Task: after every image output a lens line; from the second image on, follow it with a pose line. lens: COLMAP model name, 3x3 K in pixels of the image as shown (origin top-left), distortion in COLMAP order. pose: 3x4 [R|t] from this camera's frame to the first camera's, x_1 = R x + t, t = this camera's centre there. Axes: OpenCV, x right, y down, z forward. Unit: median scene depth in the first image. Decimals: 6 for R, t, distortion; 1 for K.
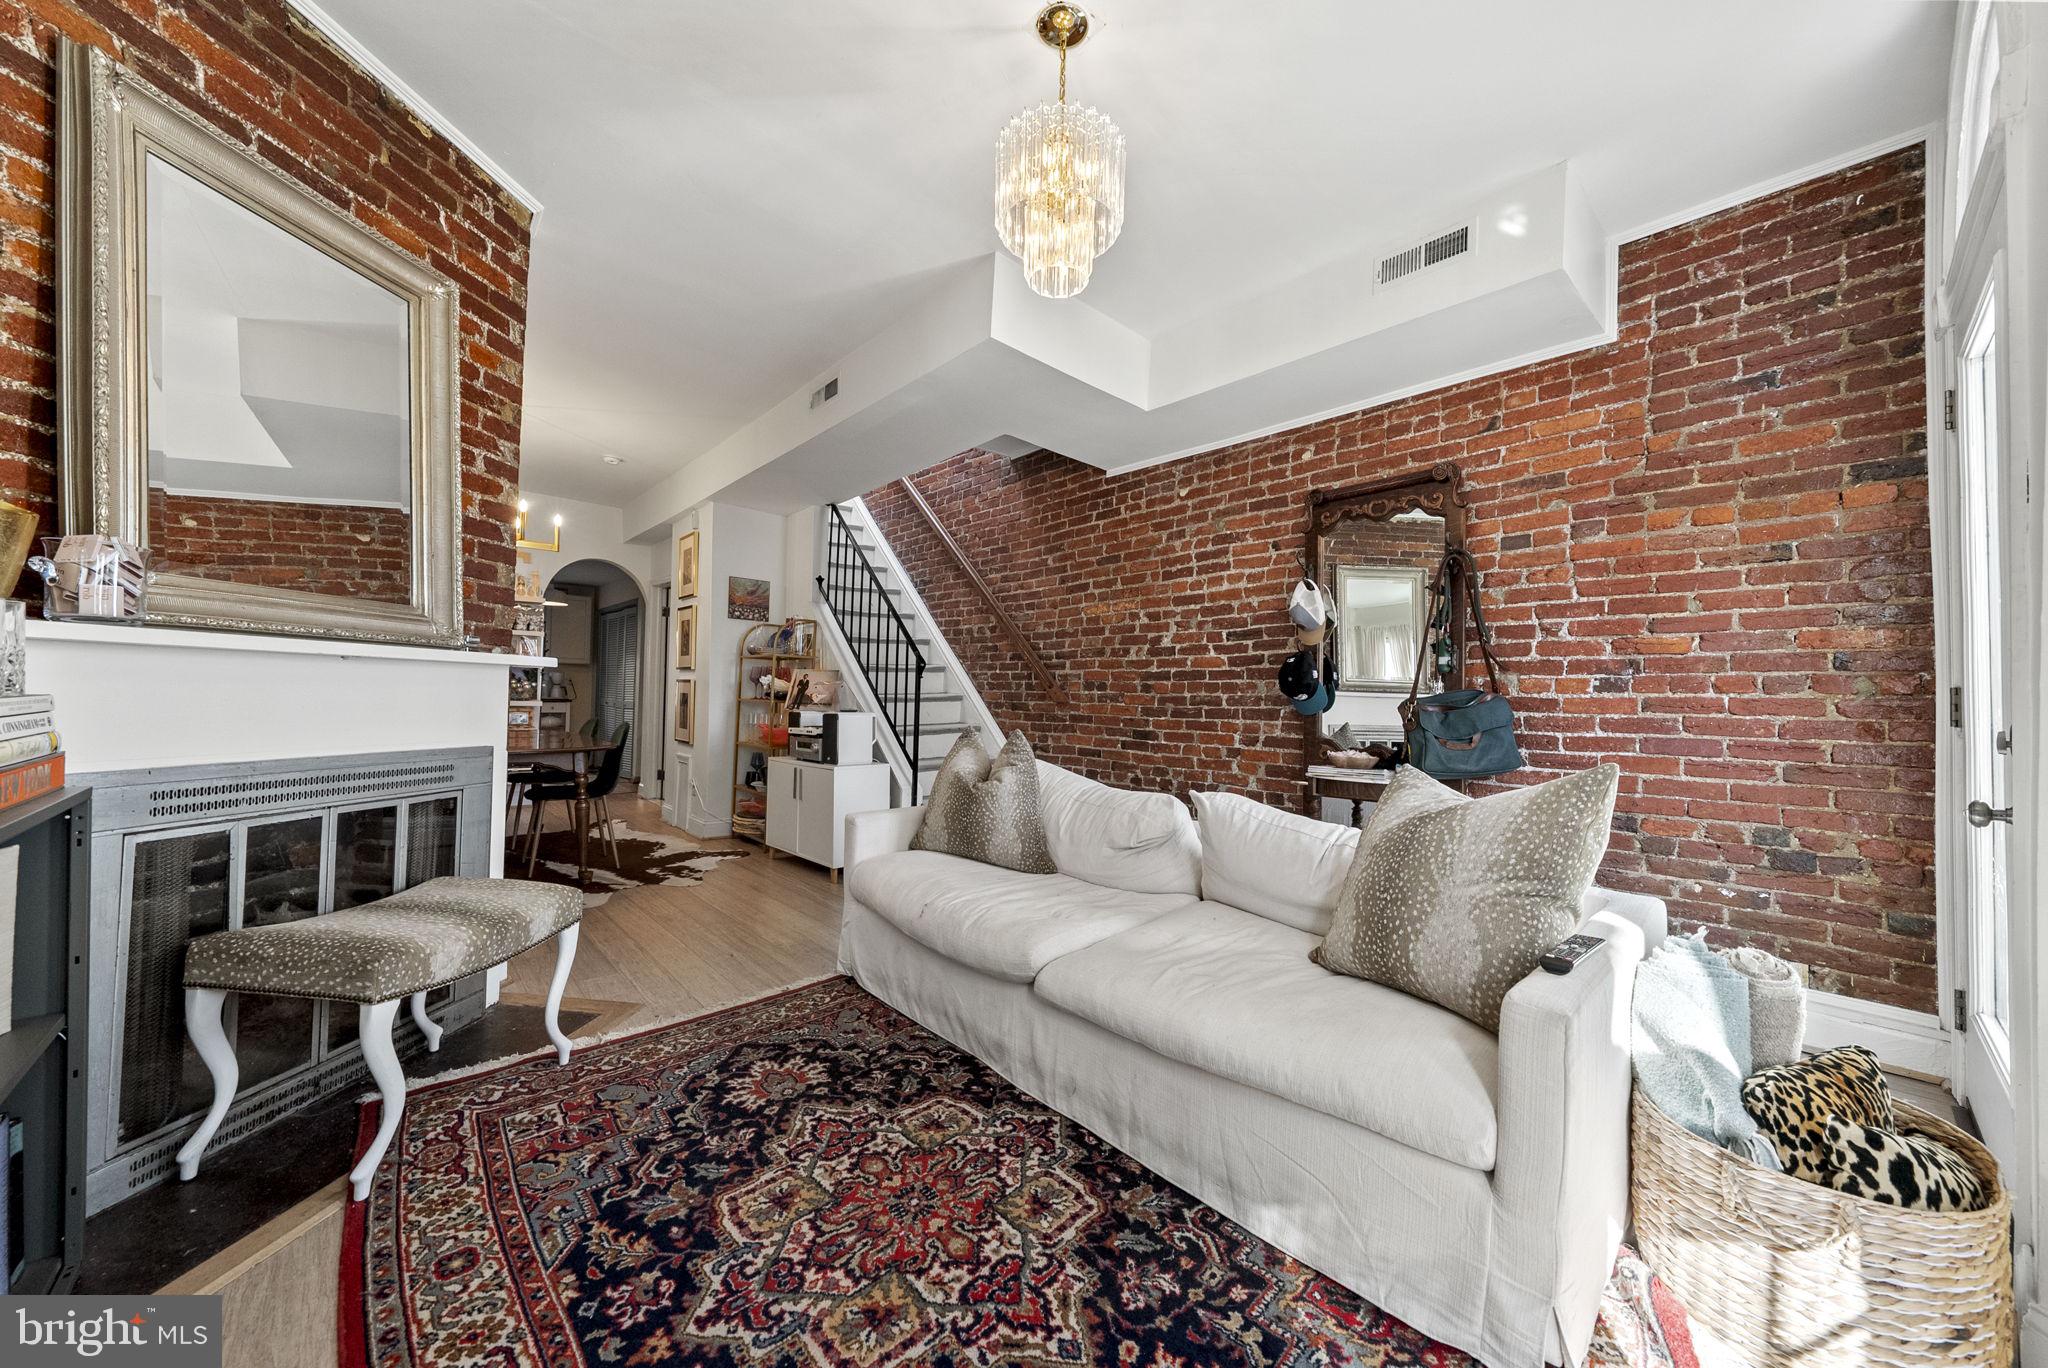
lens RADIAL K [[741.2, 0, 1033.0], [0, 741.2, 678.6], [0, 0, 1]] dist [-0.000375, 0.000105]
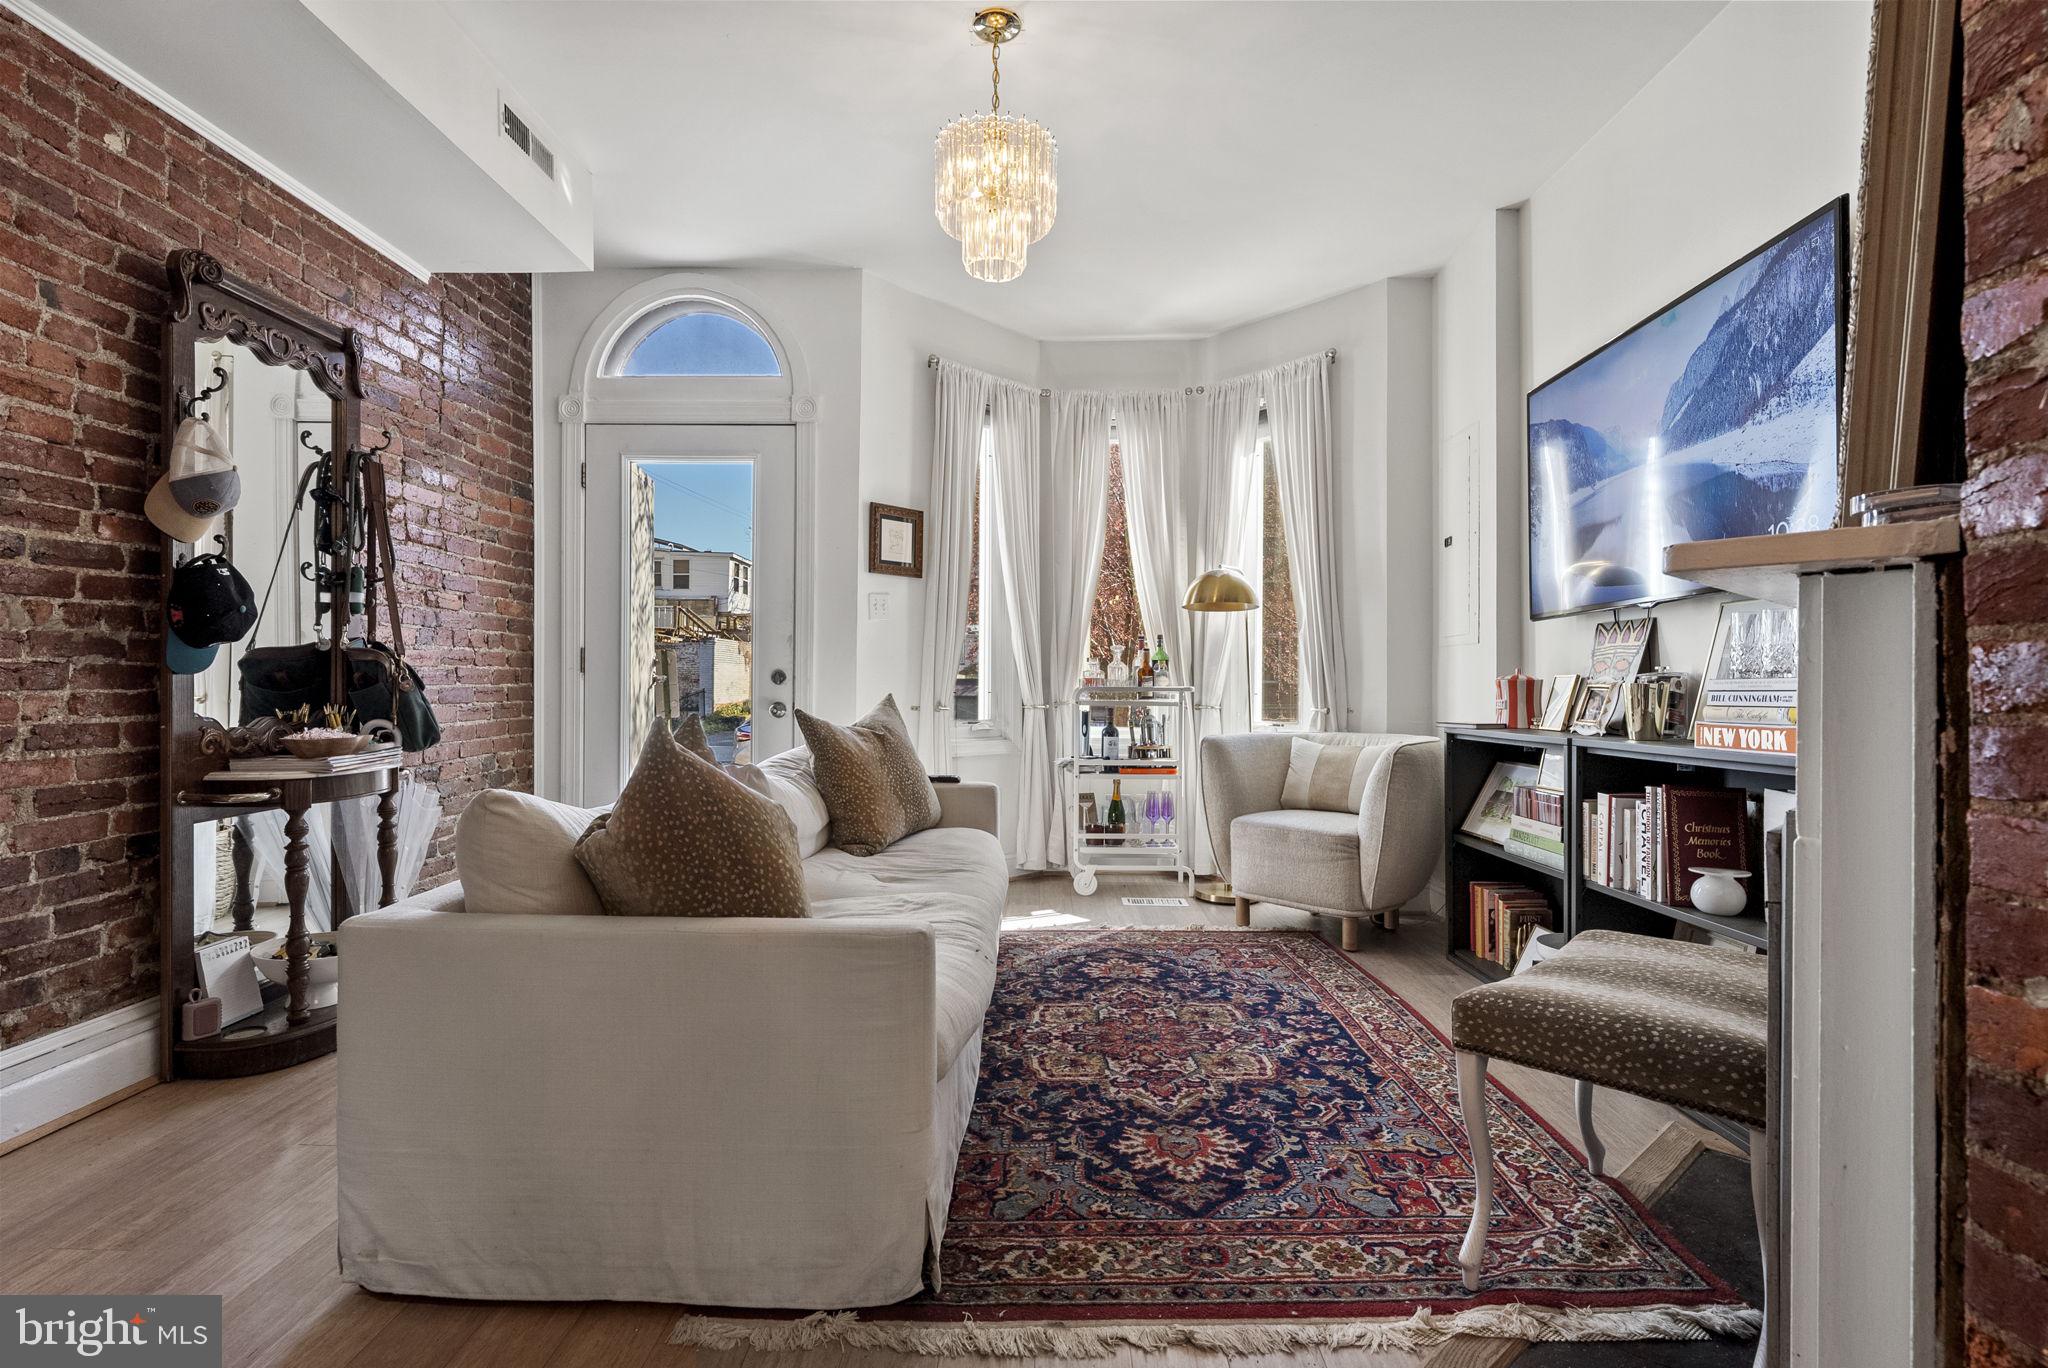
lens RADIAL K [[963.5, 0, 1022.3], [0, 963.5, 676.2], [0, 0, 1]] dist [0.002201, 0.000140]
pose [[-0.725293, -0.024158, 0.688016, -1.022717], [-0.042467, 0.999051, -0.009690, 0.060092], [-0.687129, -0.036246, -0.725631, 2.091185]]
